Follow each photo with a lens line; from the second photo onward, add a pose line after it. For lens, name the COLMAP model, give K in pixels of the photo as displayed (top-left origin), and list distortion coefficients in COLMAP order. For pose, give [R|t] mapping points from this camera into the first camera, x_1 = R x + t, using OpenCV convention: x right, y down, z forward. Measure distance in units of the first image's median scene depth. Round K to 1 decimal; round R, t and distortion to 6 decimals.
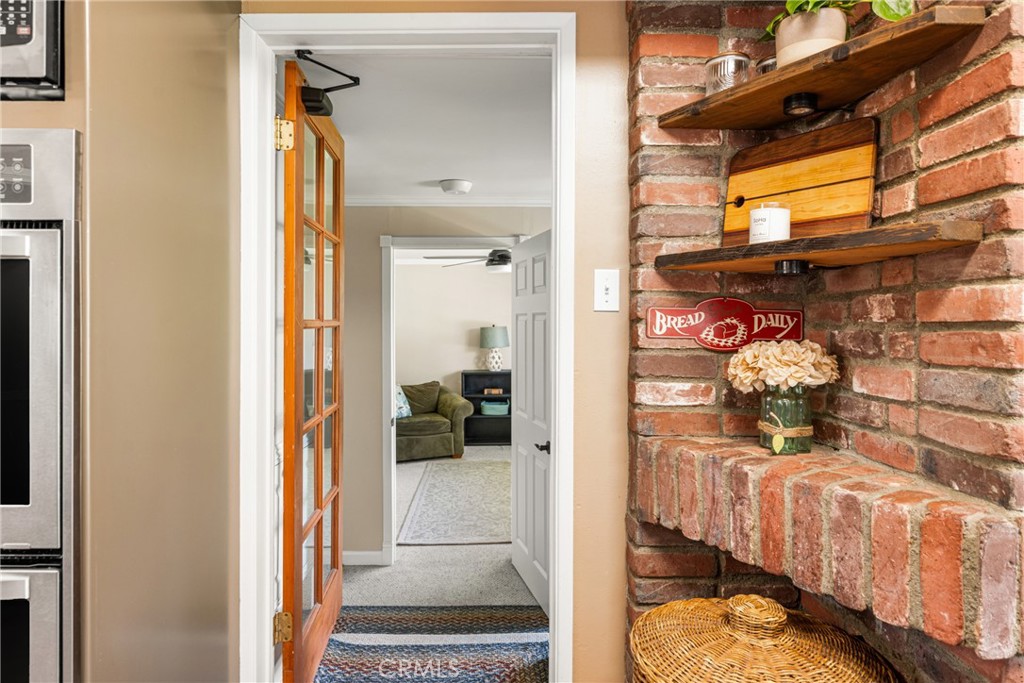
lens RADIAL K [[582.2, 0, 510.7], [0, 582.2, 330.0], [0, 0, 1]] dist [-0.003875, -0.001393]
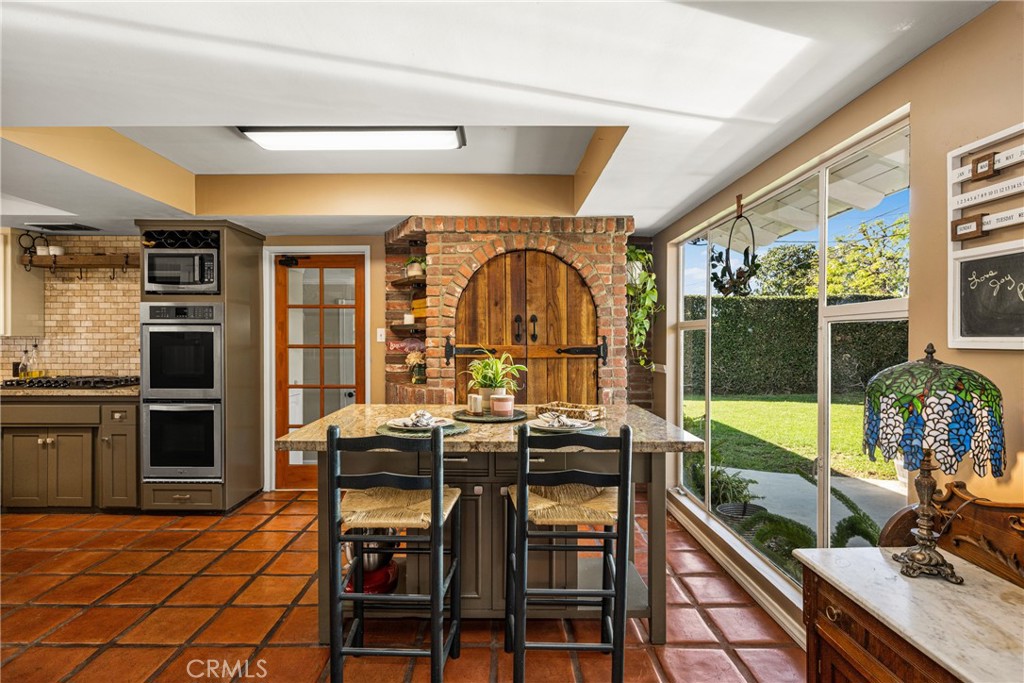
lens RADIAL K [[521.3, 0, 494.8], [0, 521.3, 340.3], [0, 0, 1]] dist [0.001590, 0.000143]
pose [[0.999892, 0.003731, -0.014188, 0.876619], [-0.003574, 0.999932, 0.011066, -0.077434], [0.014228, -0.011014, 0.999838, -1.893597]]
